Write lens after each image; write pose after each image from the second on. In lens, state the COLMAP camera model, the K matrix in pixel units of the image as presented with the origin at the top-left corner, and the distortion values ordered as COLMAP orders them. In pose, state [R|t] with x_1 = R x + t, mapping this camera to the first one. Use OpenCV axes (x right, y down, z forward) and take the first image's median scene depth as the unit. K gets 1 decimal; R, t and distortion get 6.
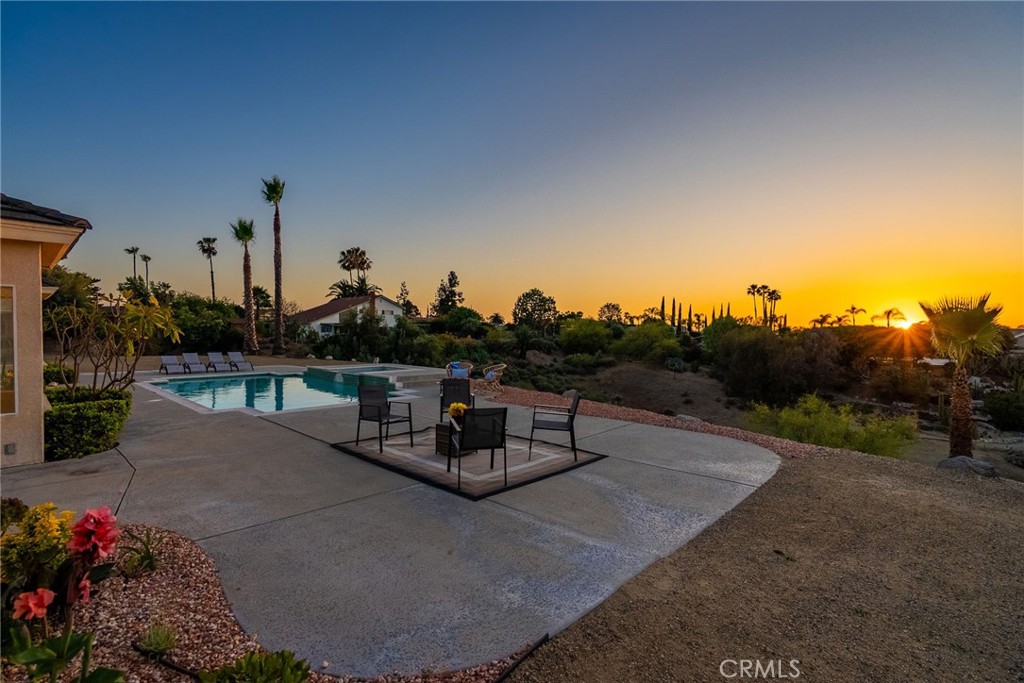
lens RADIAL K [[464.9, 0, 503.4], [0, 464.9, 346.9], [0, 0, 1]] dist [-0.000922, 0.000018]
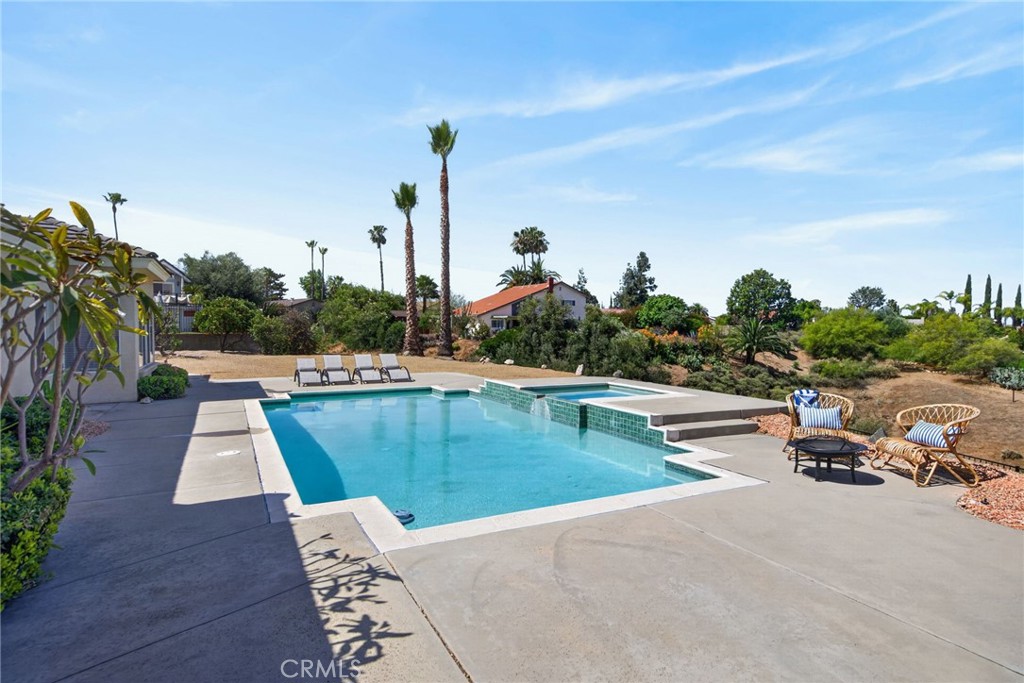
lens RADIAL K [[542.0, 0, 512.0], [0, 542.0, 341.5], [0, 0, 1]] dist [-0.000309, 0.000061]
pose [[0.946175, 0.008756, -0.323536, -0.031716], [-0.010823, 0.999931, -0.004591, -0.001322], [0.323473, 0.007845, 0.946205, 0.066486]]
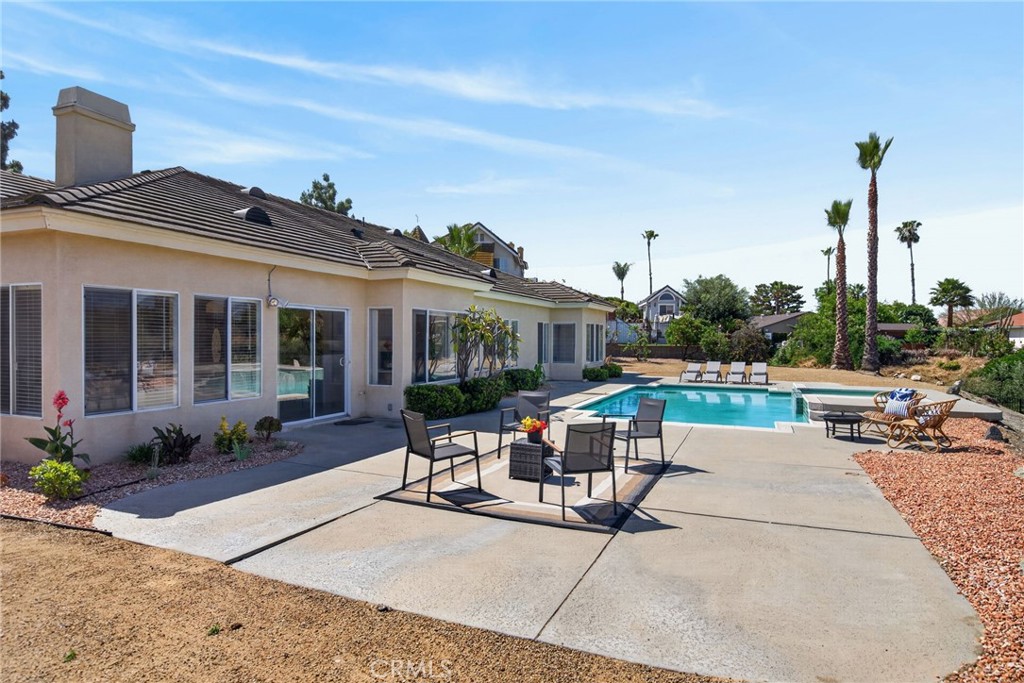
lens RADIAL K [[588.5, 0, 516.0], [0, 588.5, 342.6], [0, 0, 1]] dist [0.000414, -0.002423]
pose [[0.348313, 0.005806, -0.937360, 0.067315], [-0.036101, 0.999322, -0.007225, -0.000379], [0.936683, 0.036356, 0.348286, 0.045166]]
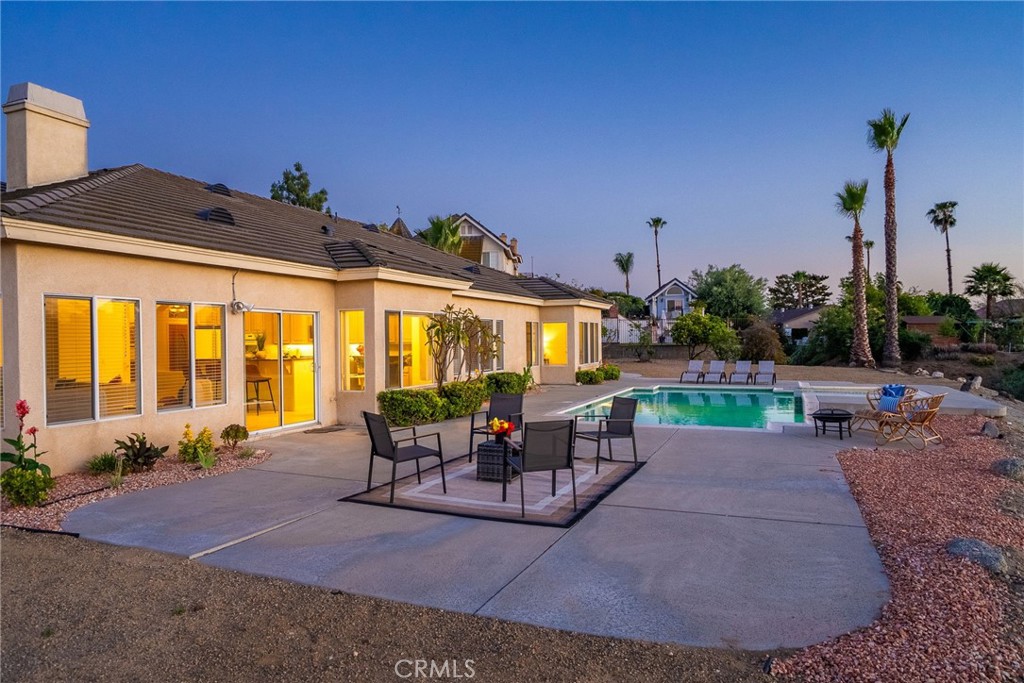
lens RADIAL K [[654.7, 0, 512.0], [0, 654.7, 341.5], [0, 0, 1]] dist [-0.000234, 0.003996]
pose [[0.345749, -0.004525, -0.938316, 0.076422], [-0.018372, 0.999764, -0.011591, -0.000237], [0.938147, 0.021246, 0.345584, 0.046445]]
